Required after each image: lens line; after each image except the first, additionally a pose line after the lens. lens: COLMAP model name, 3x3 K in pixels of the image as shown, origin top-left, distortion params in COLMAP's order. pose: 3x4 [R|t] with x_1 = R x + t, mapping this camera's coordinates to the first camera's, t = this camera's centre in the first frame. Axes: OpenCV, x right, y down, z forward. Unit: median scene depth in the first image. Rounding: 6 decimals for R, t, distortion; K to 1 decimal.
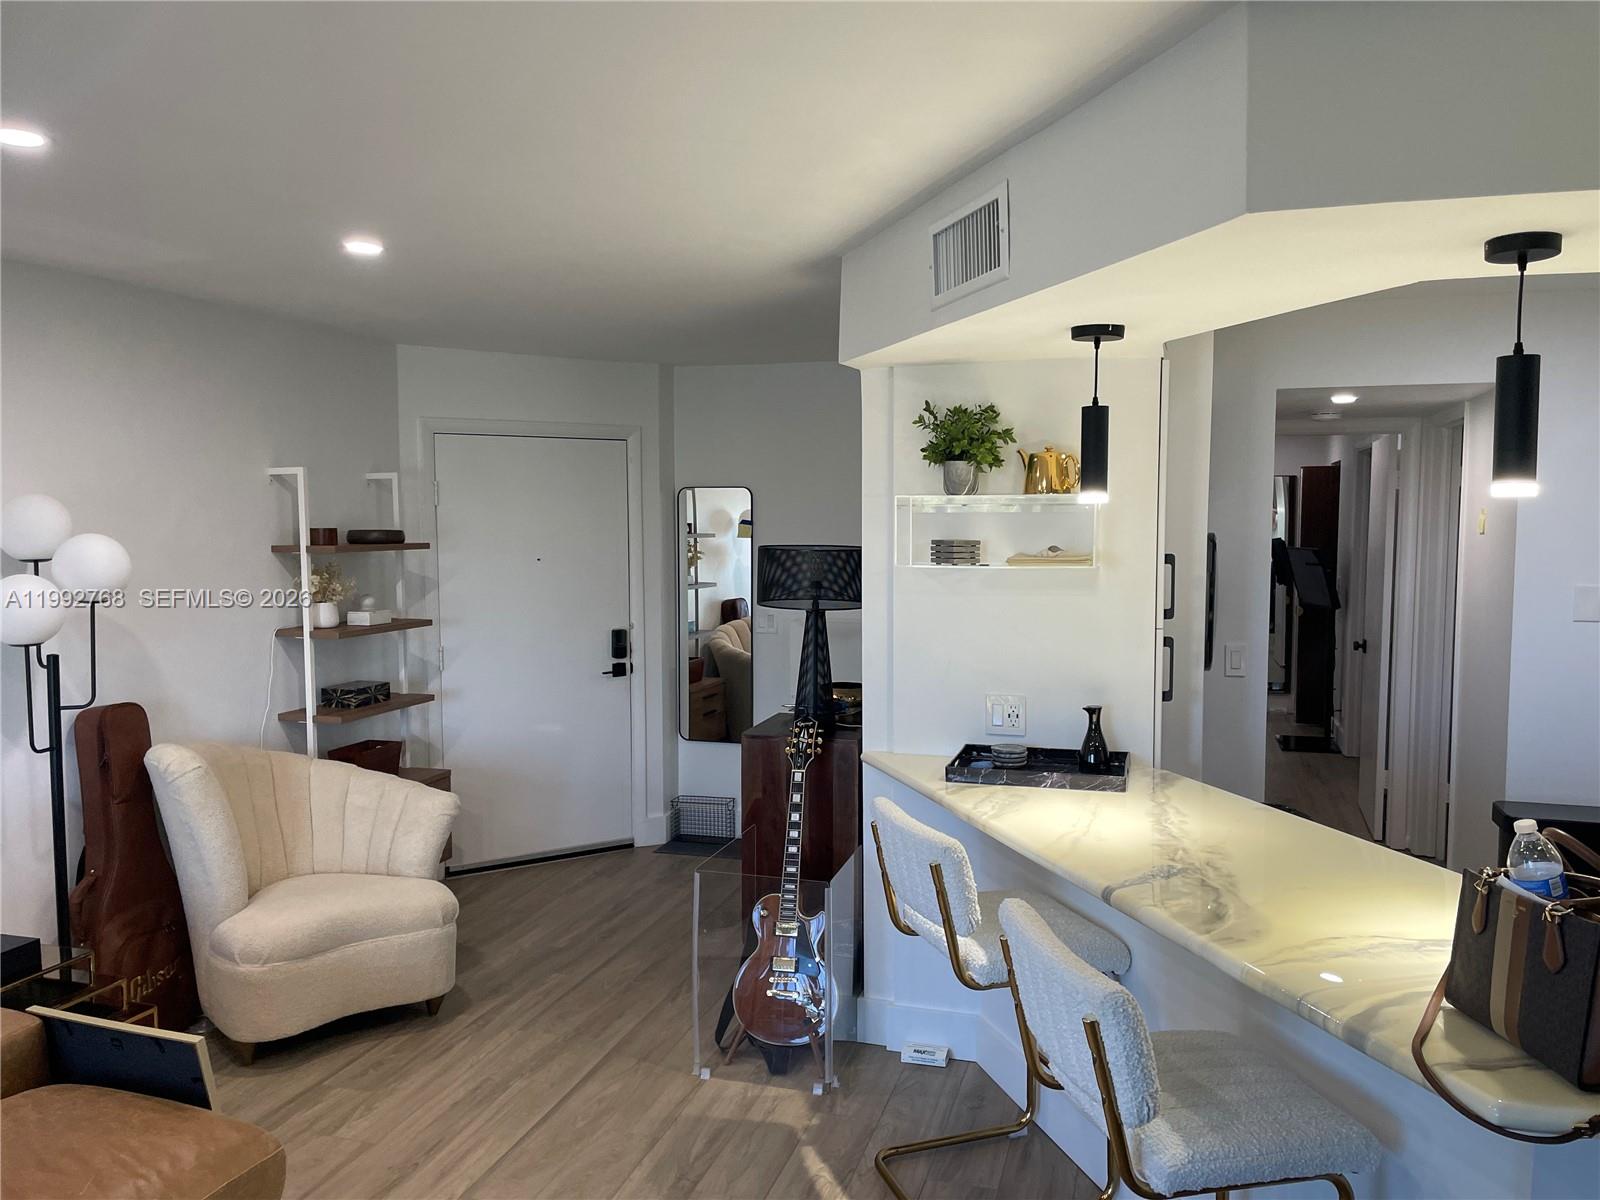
lens RADIAL K [[1230.0, 0, 806.0], [0, 1230.0, 597.0], [0, 0, 1]] dist [0.095561, -0.085916]
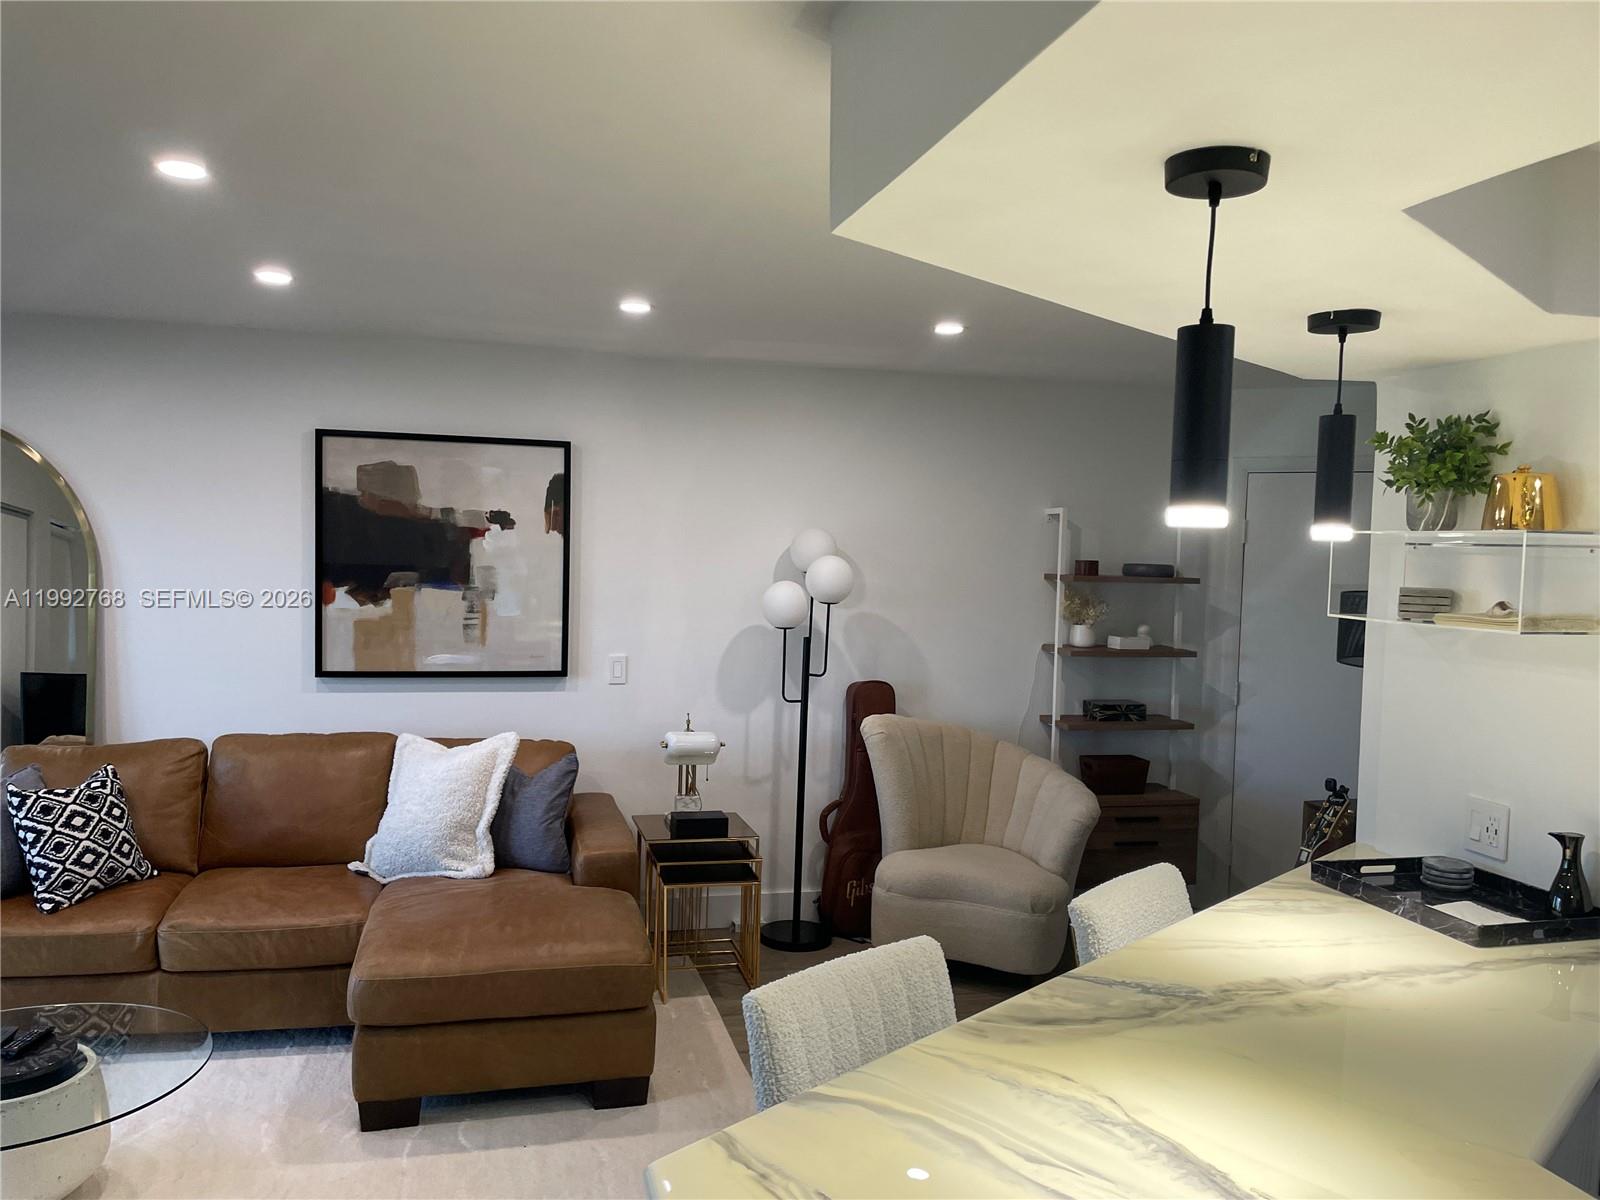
lens RADIAL K [[1230.0, 0, 806.0], [0, 1230.0, 597.0], [0, 0, 1]] dist [0.095561, -0.085916]
pose [[0.514566, 0.054820, -0.855697, 0.603996], [-0.086338, 0.996195, 0.011902, -0.016722], [0.853093, 0.067754, 0.517341, 0.257416]]
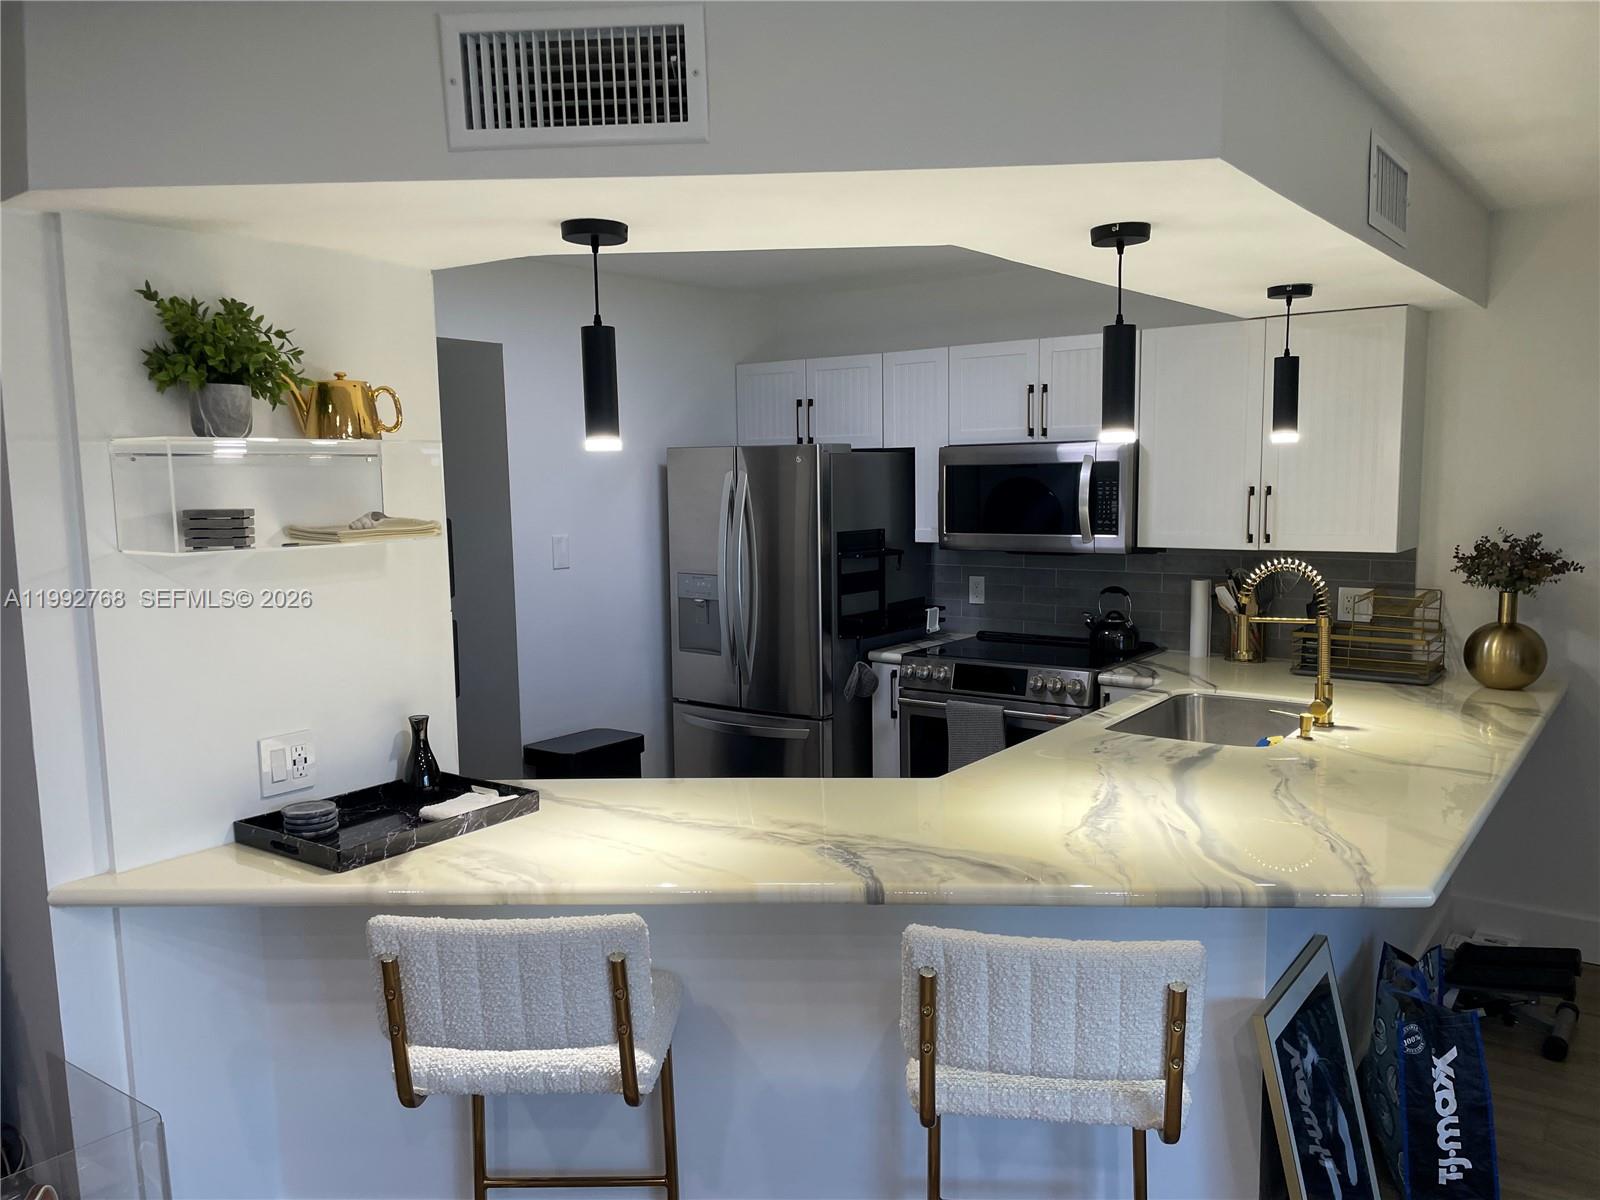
lens RADIAL K [[1230.0, 0, 806.0], [0, 1230.0, 597.0], [0, 0, 1]] dist [0.095561, -0.085916]
pose [[0.344786, -0.100614, 0.933273, -0.386097], [0.081235, 0.993707, 0.077118, -0.026553], [-0.935160, 0.049225, 0.350790, 0.496231]]
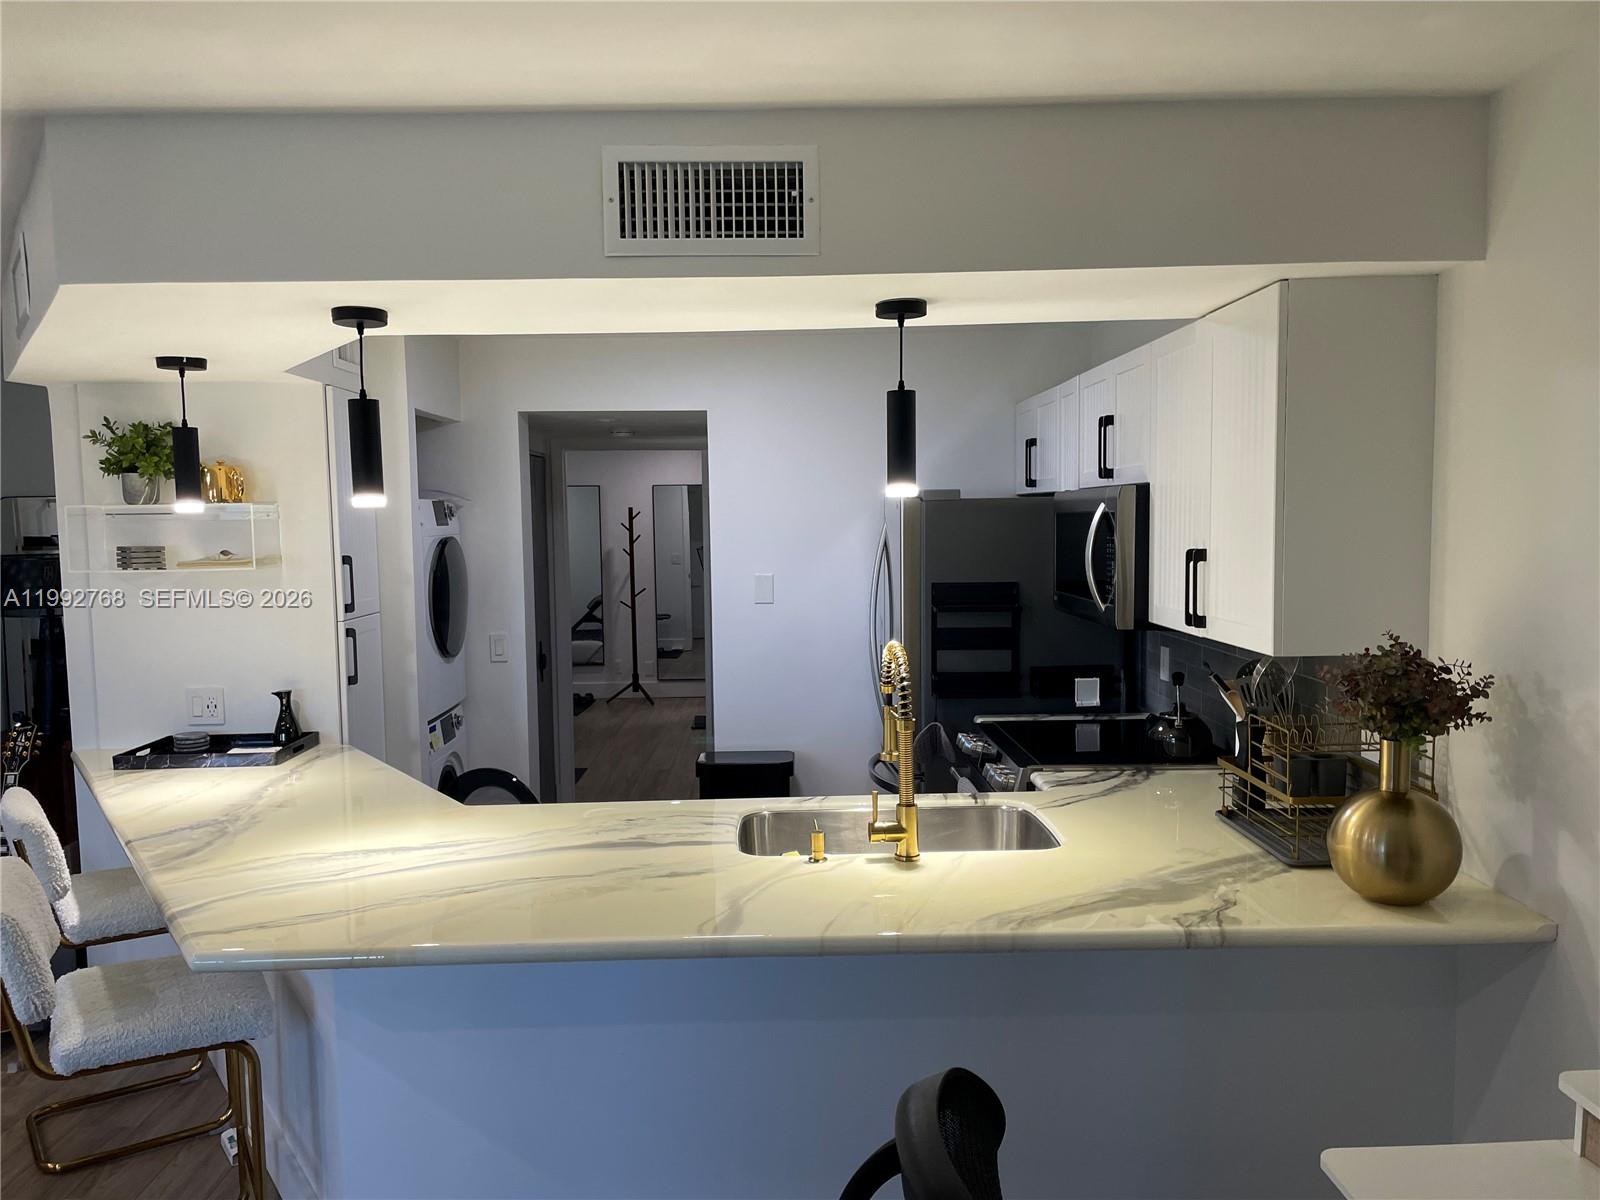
lens RADIAL K [[1227.9, 0, 800.0], [0, 1227.9, 600.0], [0, 0, 1]] dist [0.083824, -0.132457]
pose [[0.951793, -0.033247, 0.304933, 0.338557], [0.034107, 0.999415, 0.002508, 0.017525], [-0.304838, 0.008013, 0.952371, -0.211098]]
